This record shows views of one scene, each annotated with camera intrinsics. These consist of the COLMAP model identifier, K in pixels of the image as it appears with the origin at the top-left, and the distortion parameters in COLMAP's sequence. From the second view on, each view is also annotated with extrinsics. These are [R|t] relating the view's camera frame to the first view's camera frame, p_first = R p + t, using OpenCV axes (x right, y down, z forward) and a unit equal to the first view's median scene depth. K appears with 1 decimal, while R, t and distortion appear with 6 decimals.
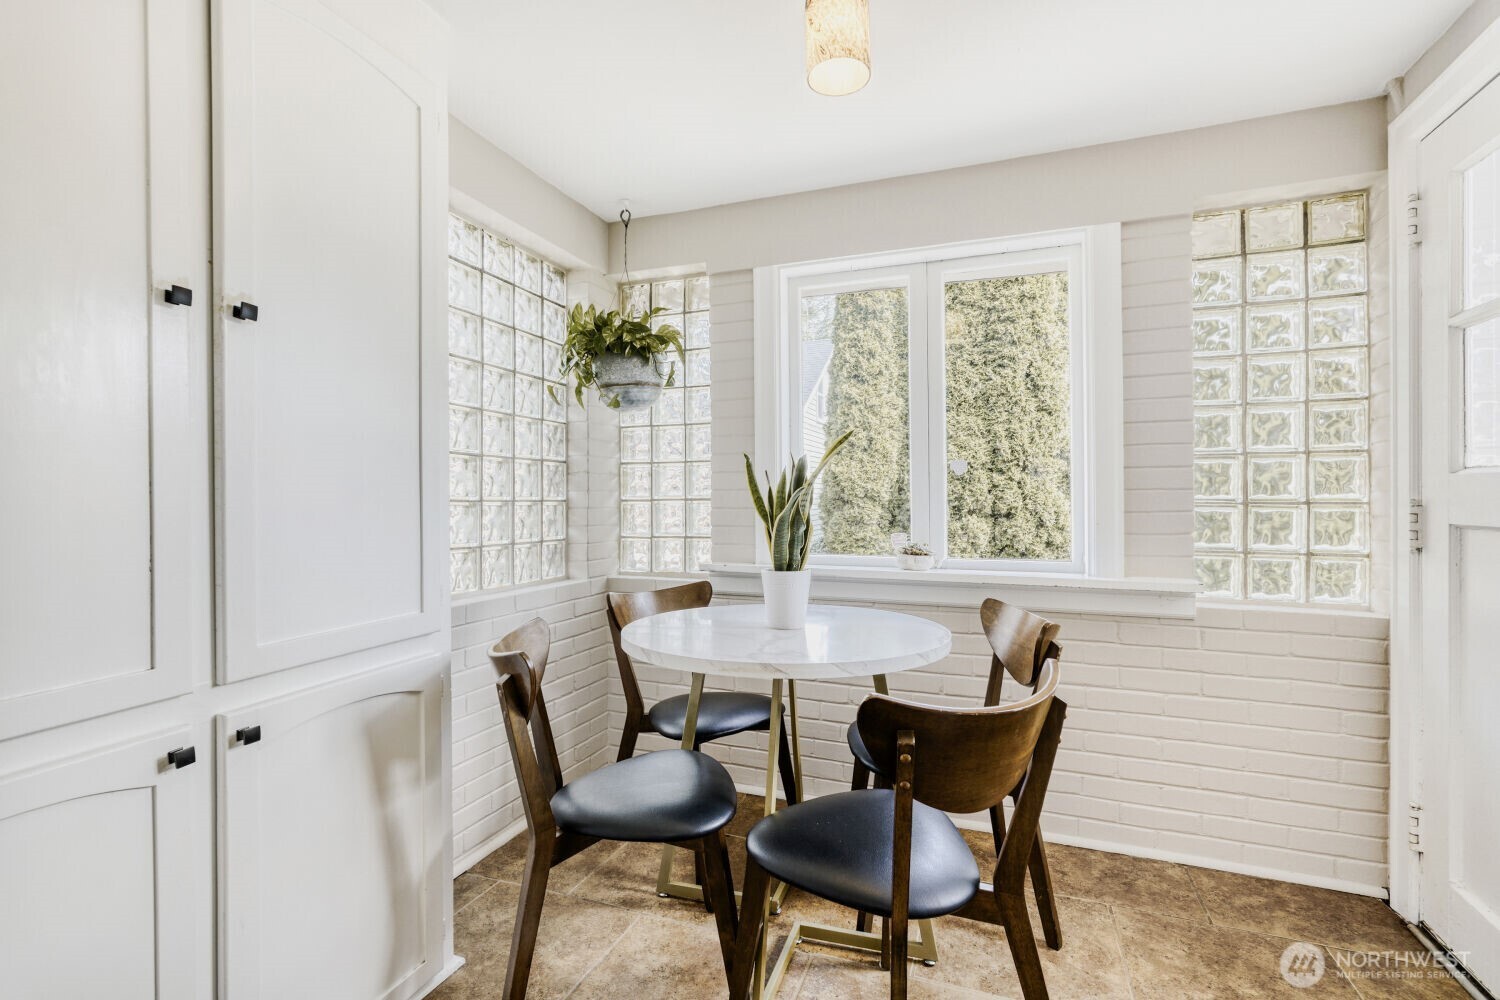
lens RADIAL K [[665.4, 0, 750.2], [0, 665.4, 498.2], [0, 0, 1]] dist [-0.018161, 0.005947]
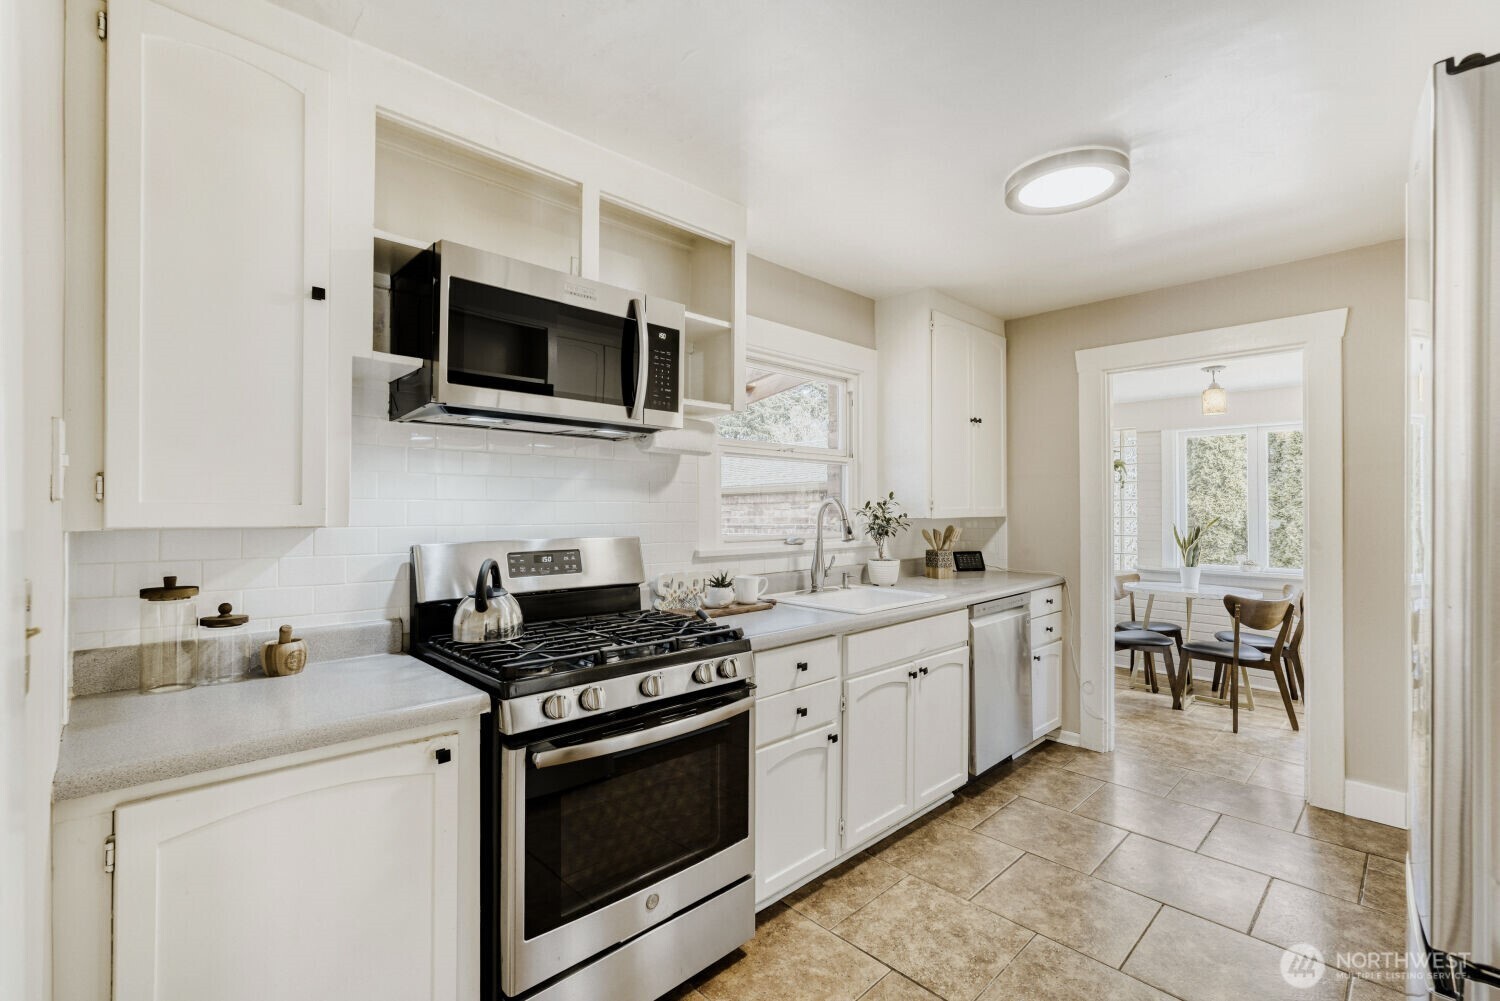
lens RADIAL K [[665.4, 0, 751.9], [0, 665.4, 509.3], [0, 0, 1]] dist [-0.018161, 0.005947]
pose [[0.904732, 0.000504, -0.425982, -0.297166], [-0.002594, 0.999987, -0.004327, -0.081392], [0.425974, 0.005020, 0.904721, -1.591106]]
